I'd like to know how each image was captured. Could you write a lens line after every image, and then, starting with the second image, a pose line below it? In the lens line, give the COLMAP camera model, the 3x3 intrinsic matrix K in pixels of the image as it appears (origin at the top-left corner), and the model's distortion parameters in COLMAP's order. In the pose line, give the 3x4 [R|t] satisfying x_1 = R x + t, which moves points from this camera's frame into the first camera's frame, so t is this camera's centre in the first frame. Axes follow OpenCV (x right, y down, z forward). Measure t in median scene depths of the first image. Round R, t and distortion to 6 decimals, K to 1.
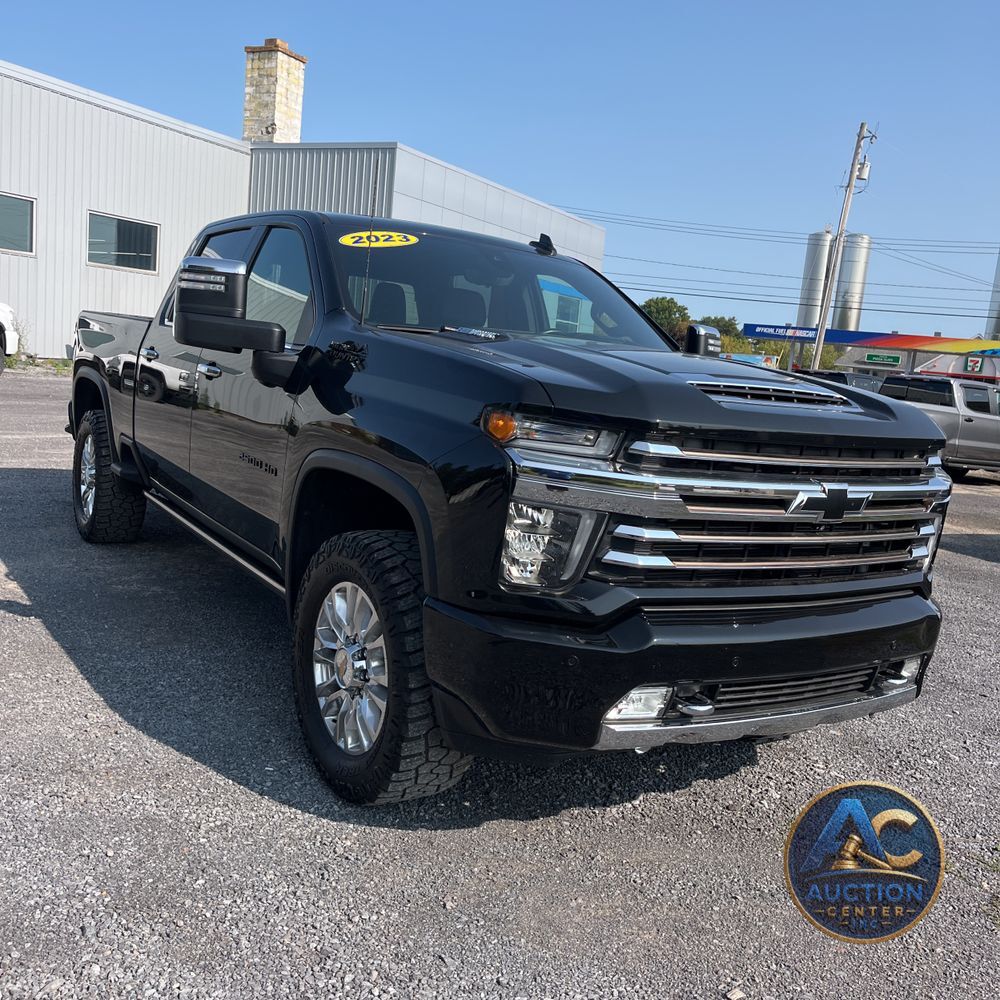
lens RADIAL K [[1027.2, 0, 500.0], [0, 1027.2, 500.0], [0, 0, 1]] dist [0.027198, 0.011041]
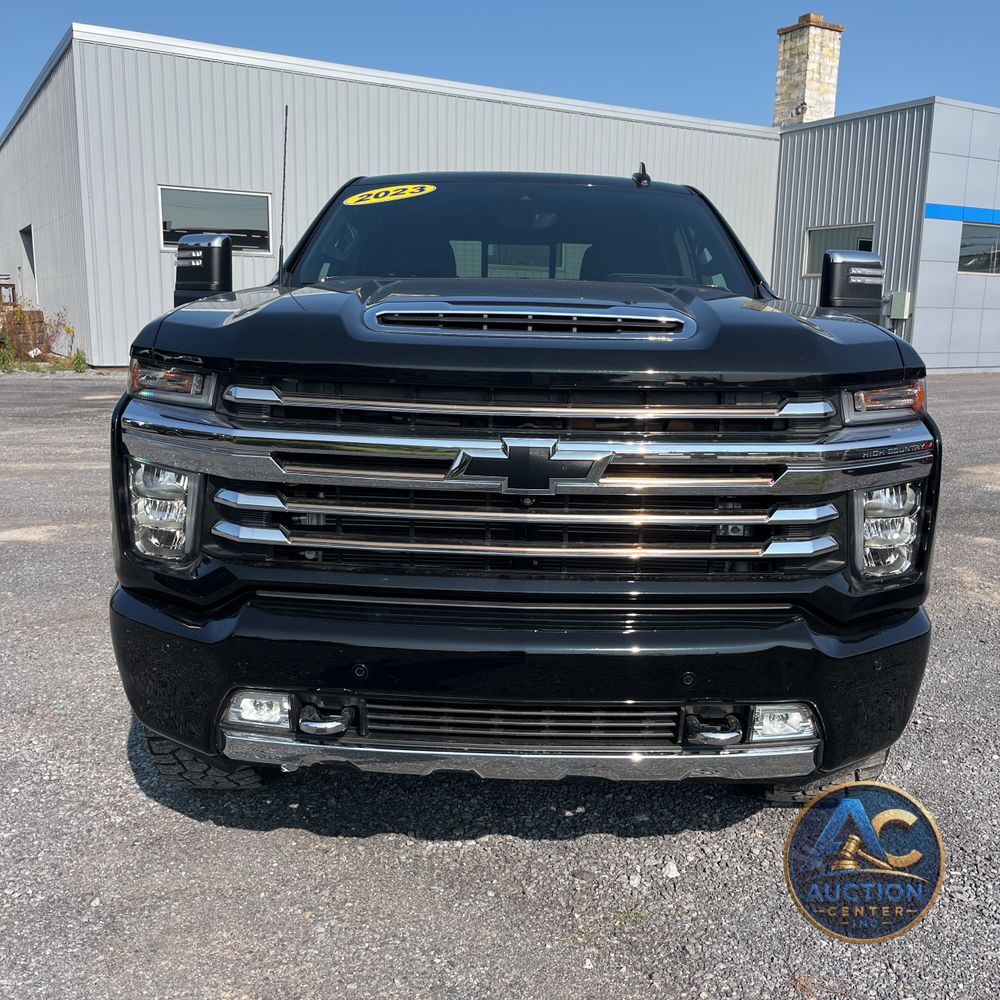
lens RADIAL K [[1027.2, 0, 500.0], [0, 1027.2, 500.0], [0, 0, 1]] dist [0.027198, 0.011041]
pose [[0.841016, 0.017917, -0.540714, 0.409188], [-0.016603, 0.999835, 0.007305, 0.012651], [0.540756, 0.002834, 0.841175, 0.231182]]
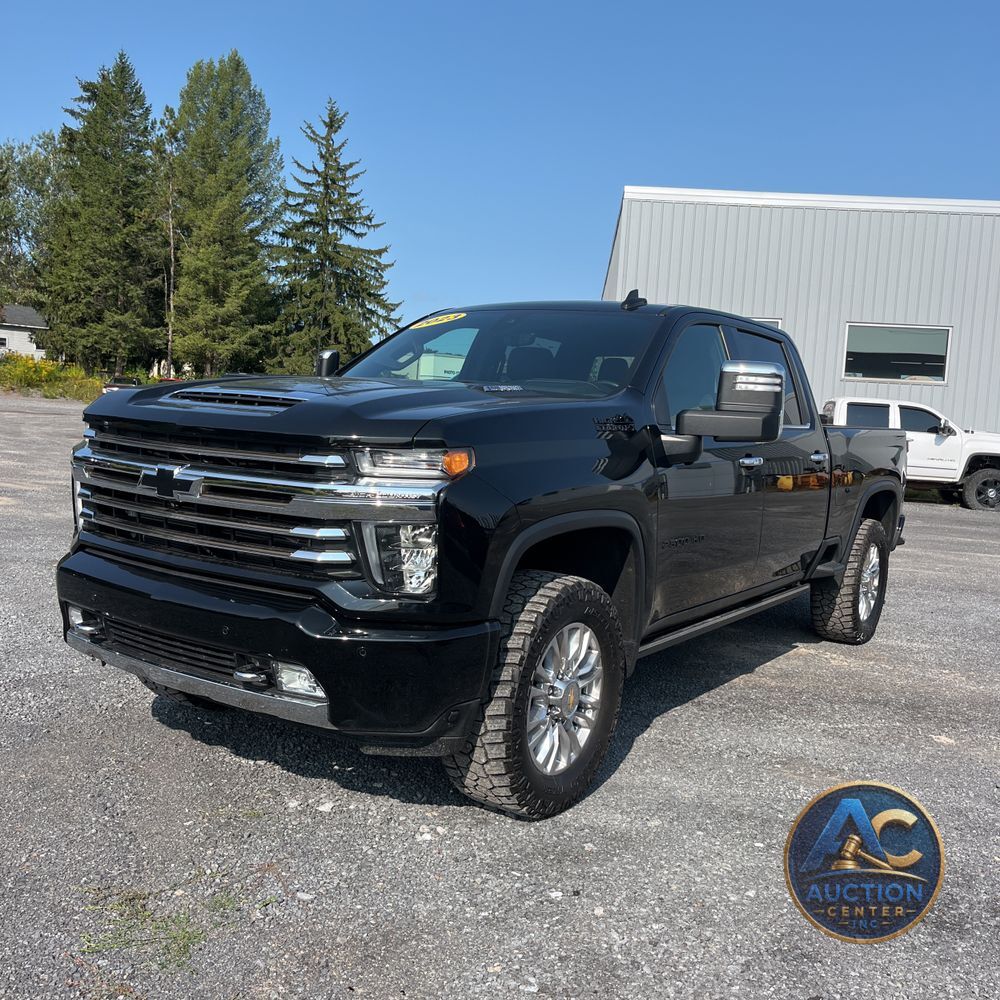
lens RADIAL K [[1027.2, 0, 500.0], [0, 1027.2, 500.0], [0, 0, 1]] dist [0.027198, 0.011041]
pose [[0.381370, 0.004342, -0.924412, 0.914517], [-0.150628, 0.986917, -0.057506, 0.019677], [0.912068, 0.161173, 0.377035, 0.540295]]
